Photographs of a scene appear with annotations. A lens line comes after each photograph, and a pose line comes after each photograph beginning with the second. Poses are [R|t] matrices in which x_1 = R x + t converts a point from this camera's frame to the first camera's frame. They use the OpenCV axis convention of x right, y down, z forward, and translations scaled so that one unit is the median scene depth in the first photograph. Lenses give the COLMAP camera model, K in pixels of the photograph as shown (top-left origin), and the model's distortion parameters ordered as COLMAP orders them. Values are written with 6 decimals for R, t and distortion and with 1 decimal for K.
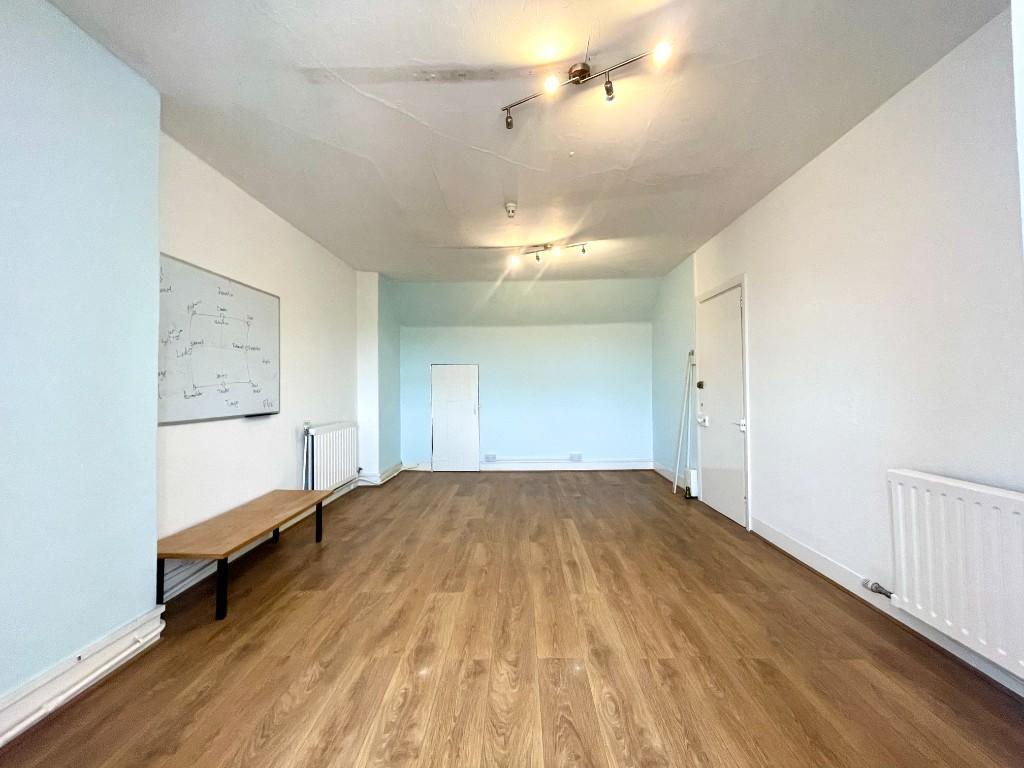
lens RADIAL K [[418.4, 0, 507.9], [0, 418.4, 385.6], [0, 0, 1]] dist [-0.000345, -0.000447]
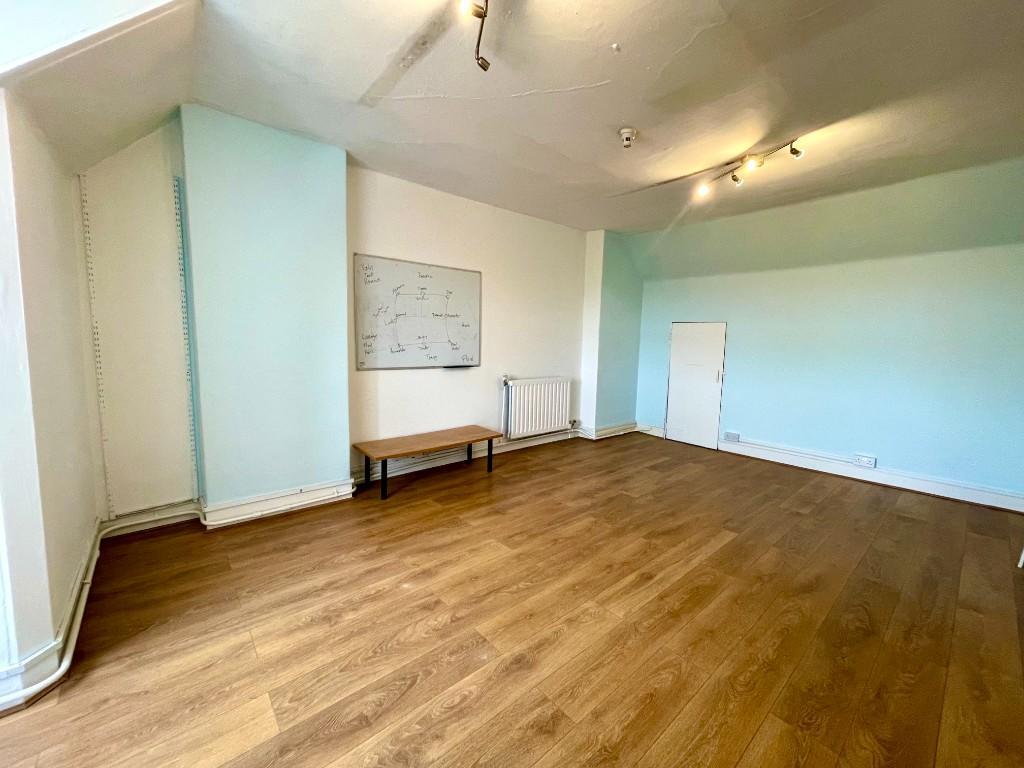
lens RADIAL K [[412.5, 0, 508.8], [0, 412.5, 386.9], [0, 0, 1]] dist [-0.005650, -0.000300]
pose [[0.661476, 0.111910, -0.741570, 0.533434], [-0.021375, 0.991215, 0.130518, -0.043950], [0.749662, -0.070484, 0.658057, 0.291755]]
